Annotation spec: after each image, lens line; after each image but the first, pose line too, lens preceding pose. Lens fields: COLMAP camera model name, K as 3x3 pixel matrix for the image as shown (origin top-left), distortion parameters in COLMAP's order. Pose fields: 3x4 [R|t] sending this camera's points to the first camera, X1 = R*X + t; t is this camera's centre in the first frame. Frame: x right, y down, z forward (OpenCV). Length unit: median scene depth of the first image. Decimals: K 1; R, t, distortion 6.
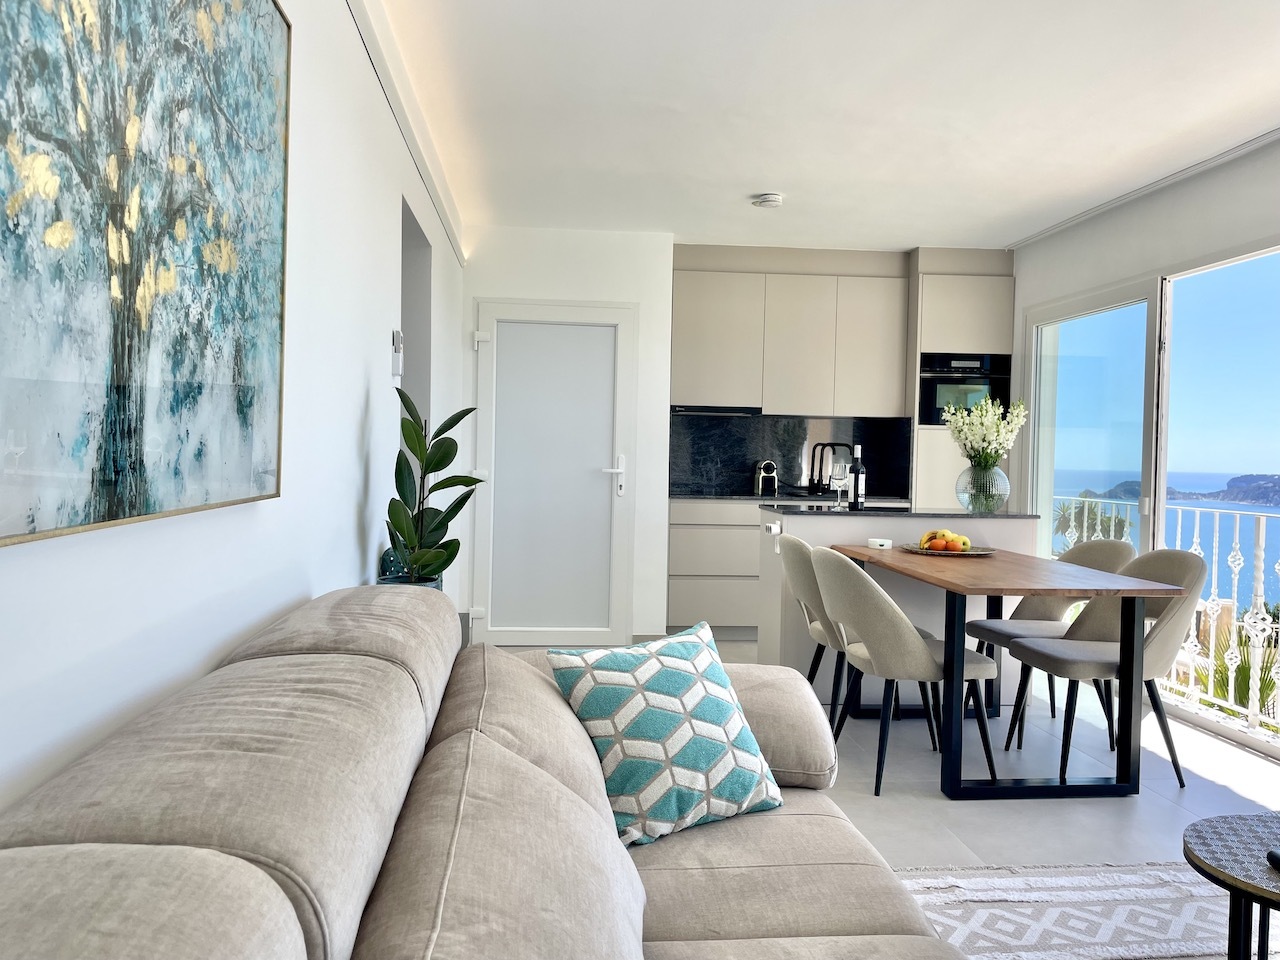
lens RADIAL K [[978.6, 0, 641.7], [0, 978.6, 478.7], [0, 0, 1]] dist [0.081359, -0.108959]
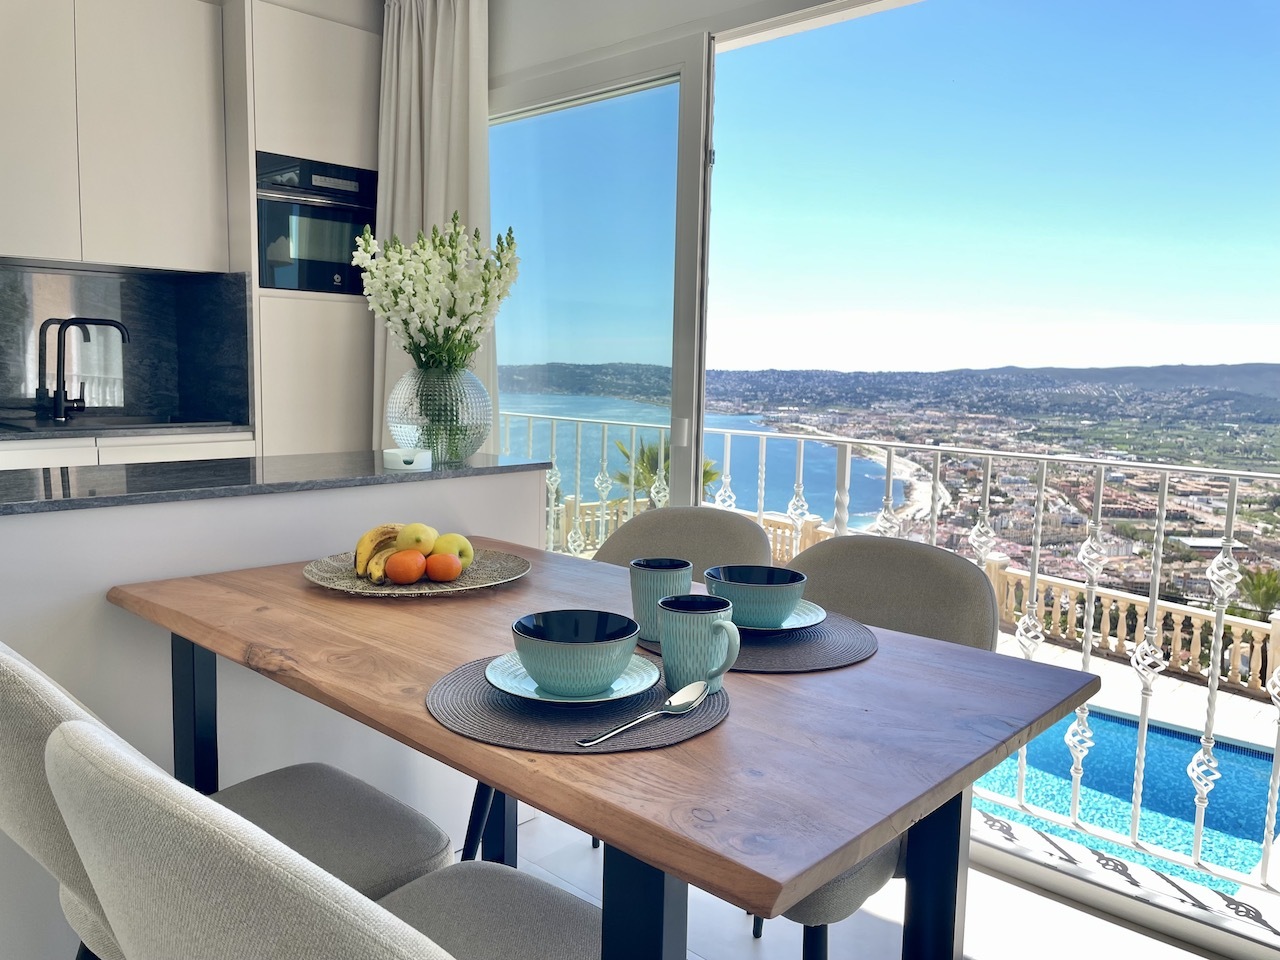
lens RADIAL K [[982.6, 0, 642.6], [0, 982.6, 463.6], [0, 0, 1]] dist [0.089998, -0.139901]
pose [[0.759146, -0.072004, 0.646926, 0.112786], [0.010881, 0.995128, 0.097991, -0.013331], [-0.650830, -0.067350, 0.756231, 0.623220]]
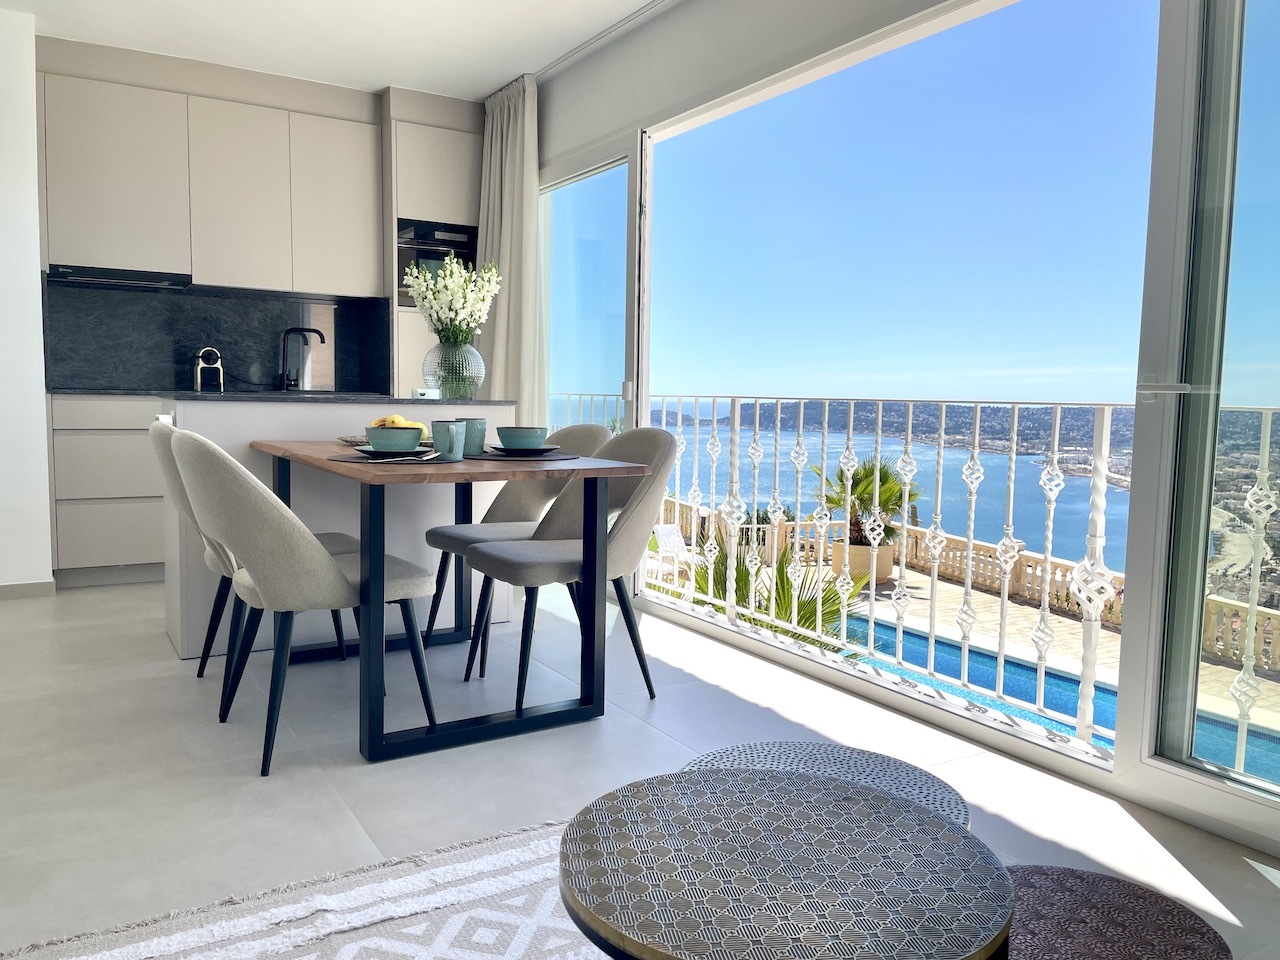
lens RADIAL K [[978.6, 0, 641.7], [0, 978.6, 478.7], [0, 0, 1]] dist [0.081359, -0.108959]
pose [[0.903887, -0.040839, 0.425817, 0.148183], [0.010967, 0.997317, 0.072372, 0.047741], [-0.427630, -0.060746, 0.901911, 0.202793]]
